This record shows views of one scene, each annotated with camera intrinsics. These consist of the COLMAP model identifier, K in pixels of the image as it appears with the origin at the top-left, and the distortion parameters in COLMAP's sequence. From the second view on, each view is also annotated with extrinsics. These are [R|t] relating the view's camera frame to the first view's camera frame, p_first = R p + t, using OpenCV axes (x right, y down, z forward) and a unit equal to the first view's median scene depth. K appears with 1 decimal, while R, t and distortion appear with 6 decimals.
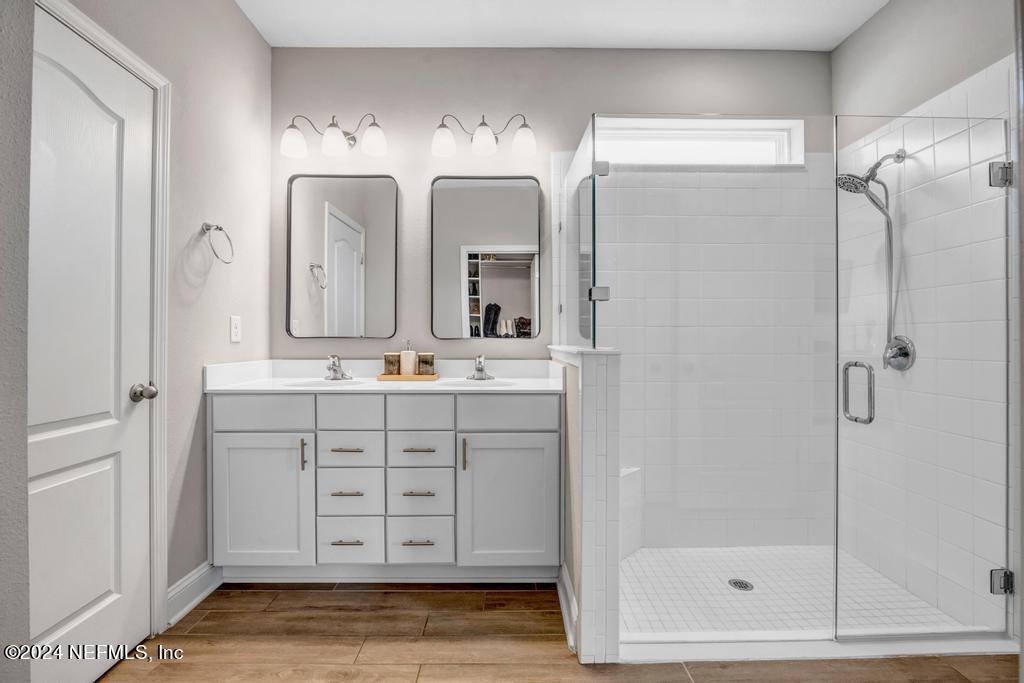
lens RADIAL K [[461.5, 0, 509.6], [0, 461.5, 338.2], [0, 0, 1]] dist [-0.020476, -0.000249]
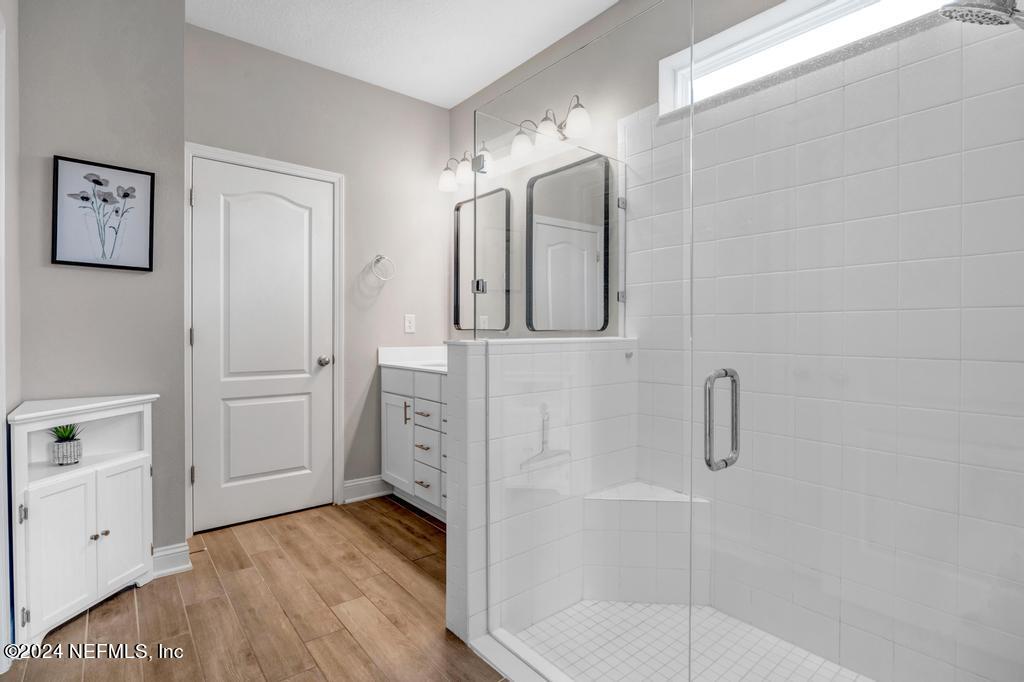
lens RADIAL K [[493.8, 0, 500.6], [0, 493.8, 336.2], [0, 0, 1]] dist [-0.016316, -0.000265]
pose [[0.620146, 0.009428, -0.784430, 0.930188], [-0.000919, 0.999936, 0.011292, 0.002410], [0.784486, -0.006281, 0.620114, 0.304564]]
